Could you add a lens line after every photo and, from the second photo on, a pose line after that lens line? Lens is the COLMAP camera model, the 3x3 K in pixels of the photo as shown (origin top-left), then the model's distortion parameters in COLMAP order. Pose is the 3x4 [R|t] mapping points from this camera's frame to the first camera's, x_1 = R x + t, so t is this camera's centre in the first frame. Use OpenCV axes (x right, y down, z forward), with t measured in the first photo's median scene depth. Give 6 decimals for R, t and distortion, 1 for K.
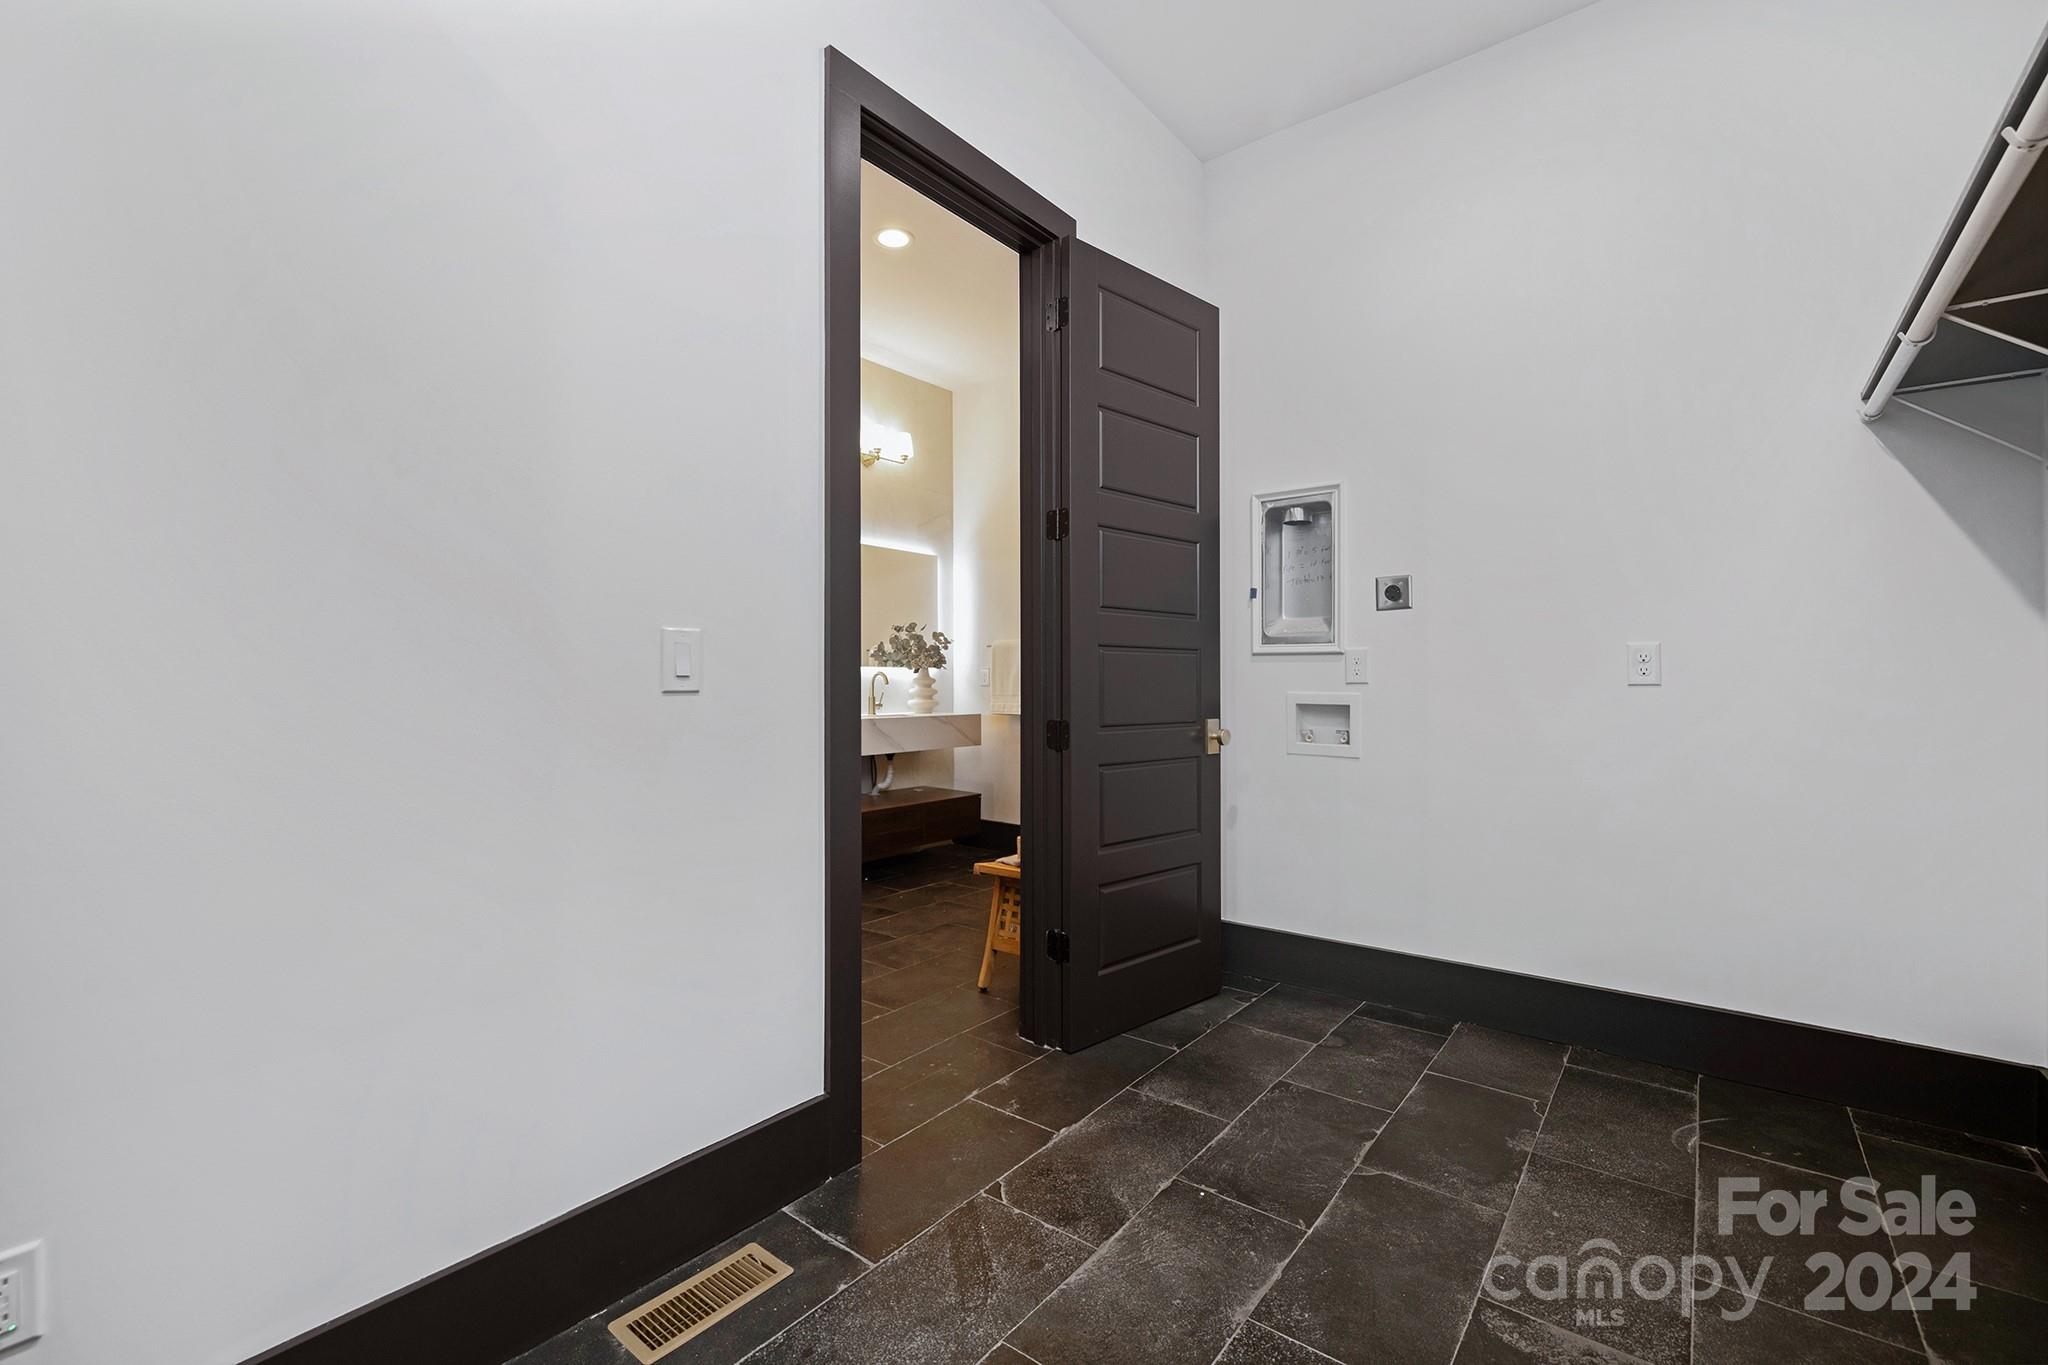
lens RADIAL K [[860.7, 0, 1008.7], [0, 860.7, 679.0], [0, 0, 1]] dist [0.004281, -0.000654]
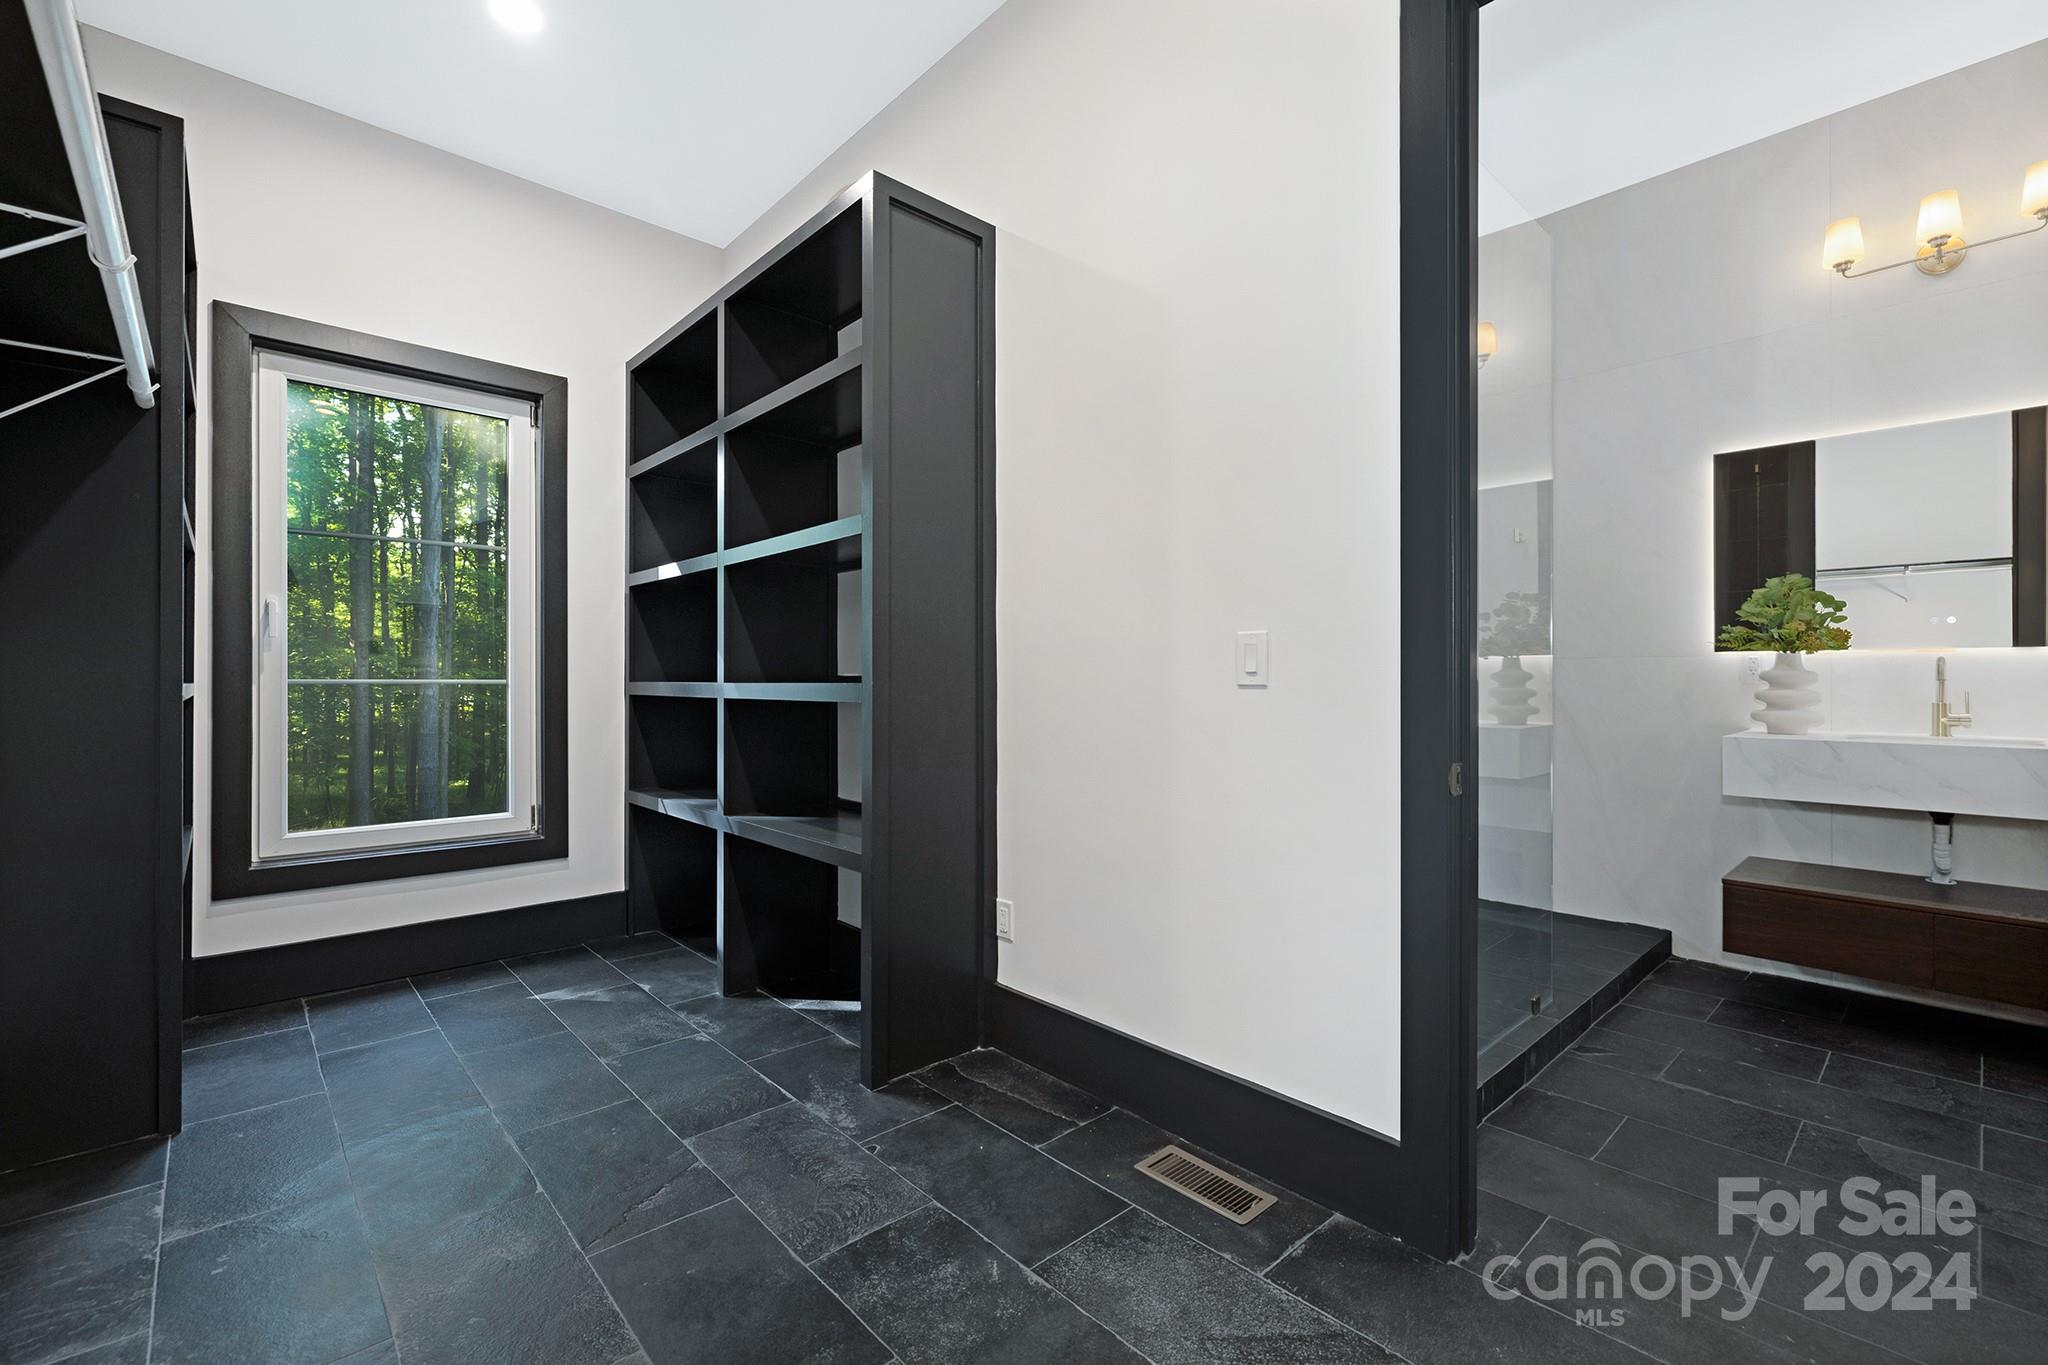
lens RADIAL K [[860.7, 0, 1007.8], [0, 860.7, 679.7], [0, 0, 1]] dist [0.004281, -0.000654]
pose [[-0.141660, 0.006982, -0.989891, 0.819755], [0.004854, 0.999968, 0.006358, -0.002746], [0.989904, -0.003904, -0.141689, 0.829728]]
